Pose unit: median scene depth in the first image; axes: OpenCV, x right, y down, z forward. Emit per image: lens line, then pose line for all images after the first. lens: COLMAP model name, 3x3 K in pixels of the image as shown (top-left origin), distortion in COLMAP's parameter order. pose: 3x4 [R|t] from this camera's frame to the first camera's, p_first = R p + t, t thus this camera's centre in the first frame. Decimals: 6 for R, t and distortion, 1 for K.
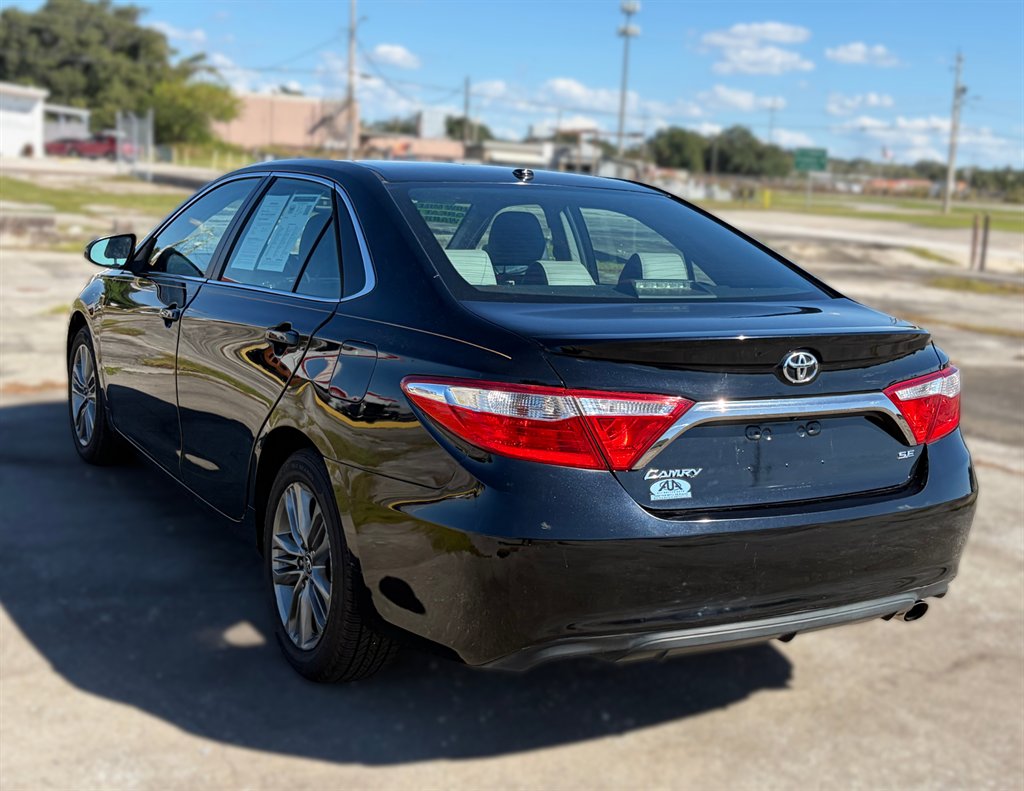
lens RADIAL K [[1411.1, 0, 519.6], [0, 1411.1, 396.6], [0, 0, 1]] dist [0.066336, 0.000000]
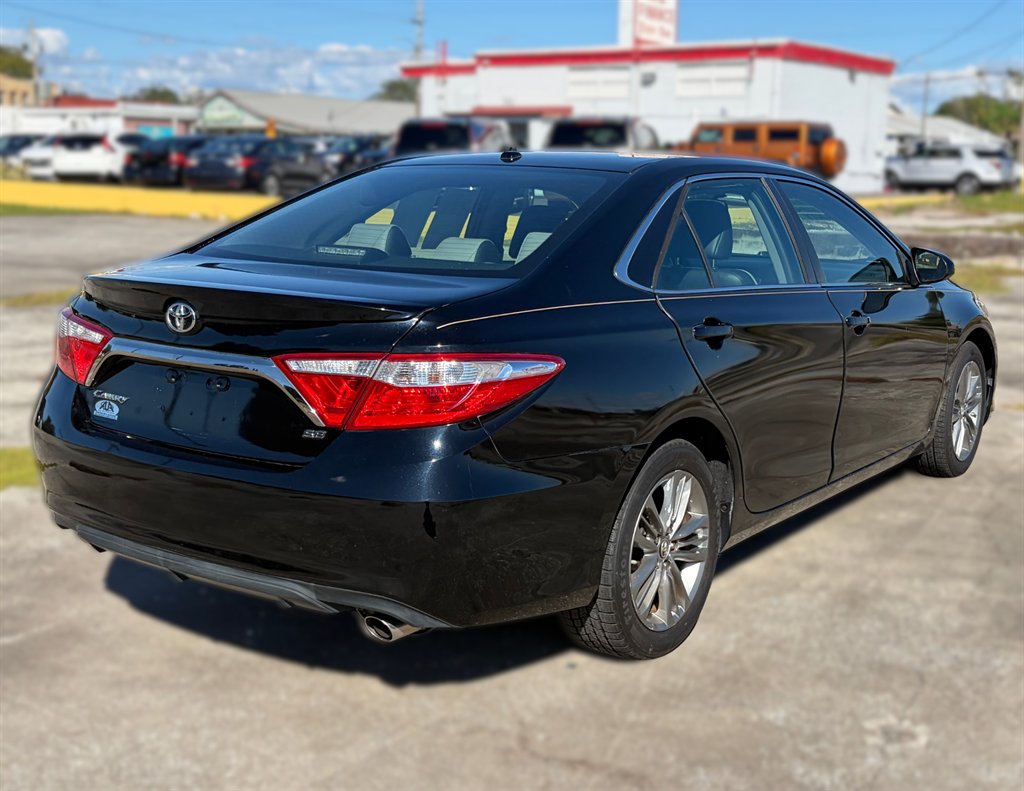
lens RADIAL K [[1411.1, 0, 574.2], [0, 1411.1, 395.5], [0, 0, 1]] dist [0.066336, 0.000000]
pose [[0.386088, 0.109873, -0.915895, 1.070222], [-0.150571, 0.987071, 0.054940, -0.054412], [0.910090, 0.116696, 0.397640, 0.717291]]
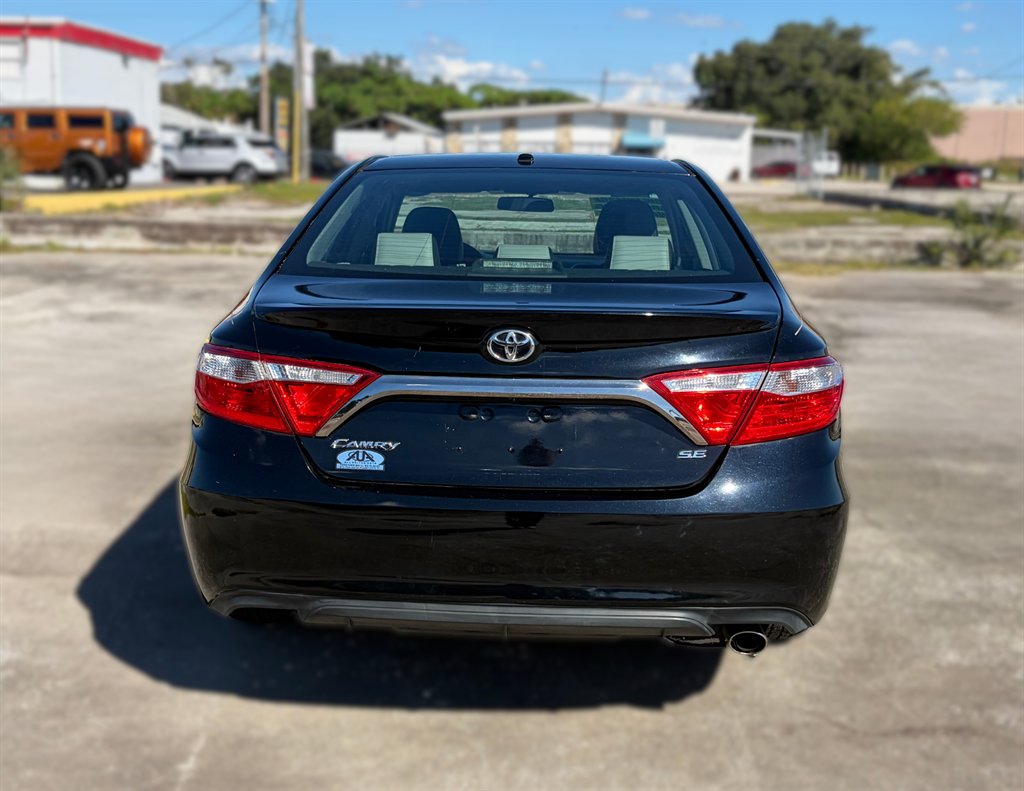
lens RADIAL K [[1411.1, 0, 489.5], [0, 1411.1, 434.1], [0, 0, 1]] dist [0.066336, 0.000000]
pose [[0.824438, 0.071334, -0.561439, 0.602647], [-0.067501, 0.997337, 0.027597, 0.011044], [0.561913, 0.015146, 0.827058, 0.181115]]
